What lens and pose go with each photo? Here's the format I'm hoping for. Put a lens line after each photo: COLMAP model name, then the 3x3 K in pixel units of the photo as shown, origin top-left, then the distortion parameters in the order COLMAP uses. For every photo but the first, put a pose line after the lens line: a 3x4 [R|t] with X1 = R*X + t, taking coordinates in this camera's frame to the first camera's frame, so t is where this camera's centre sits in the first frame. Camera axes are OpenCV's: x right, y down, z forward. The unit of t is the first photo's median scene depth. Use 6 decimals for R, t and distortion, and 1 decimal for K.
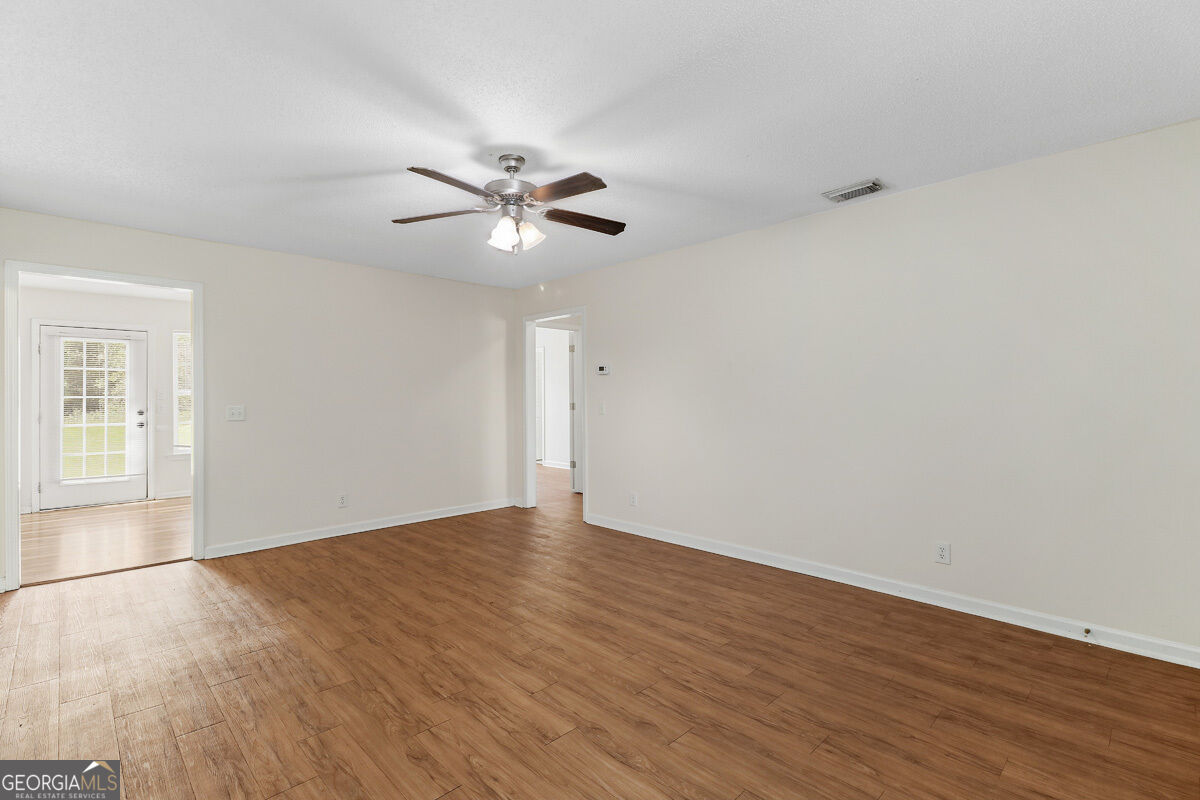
lens RADIAL K [[557.0, 0, 629.9], [0, 557.0, 392.8], [0, 0, 1]] dist [0.000364, -0.001014]
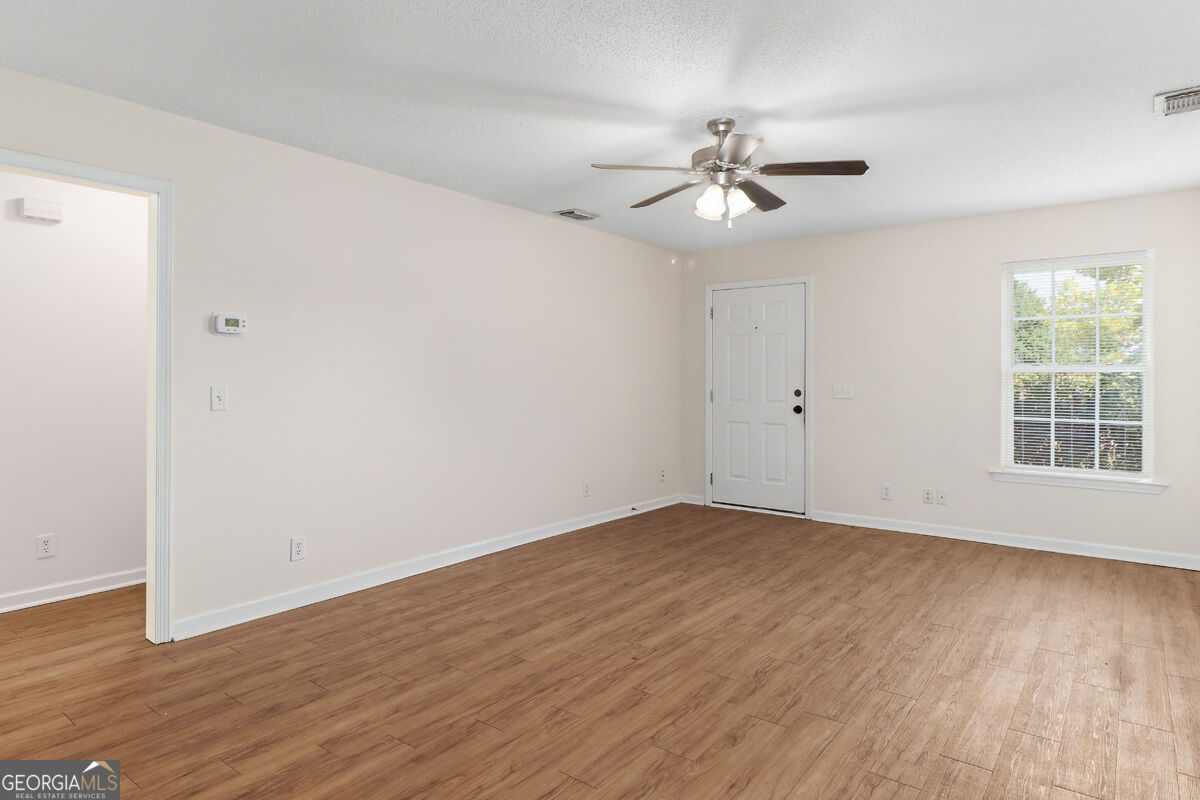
lens RADIAL K [[675.4, 0, 598.3], [0, 675.4, 378.3], [0, 0, 1]] dist [0.005366, 0.001799]
pose [[-0.110862, 0.002346, 0.993833, -1.275621], [-0.009888, 0.999945, -0.003463, 0.014293], [-0.993787, -0.010211, -0.110833, 1.302838]]
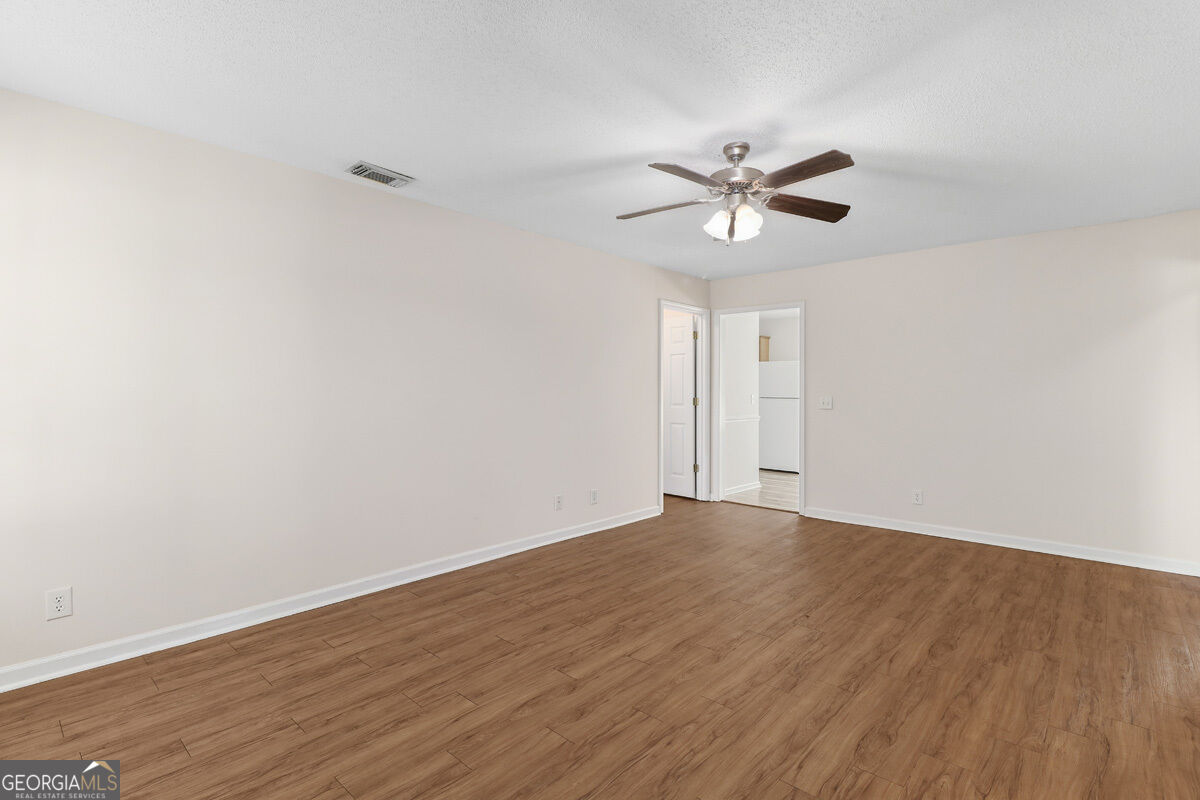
lens RADIAL K [[565.8, 0, 605.2], [0, 565.8, 385.9], [0, 0, 1]] dist [0.010086, -0.011664]
pose [[0.031049, -0.002000, -0.999516, 0.763019], [0.005089, 0.999985, -0.001843, -0.001762], [0.999505, -0.005029, 0.031059, 0.727154]]
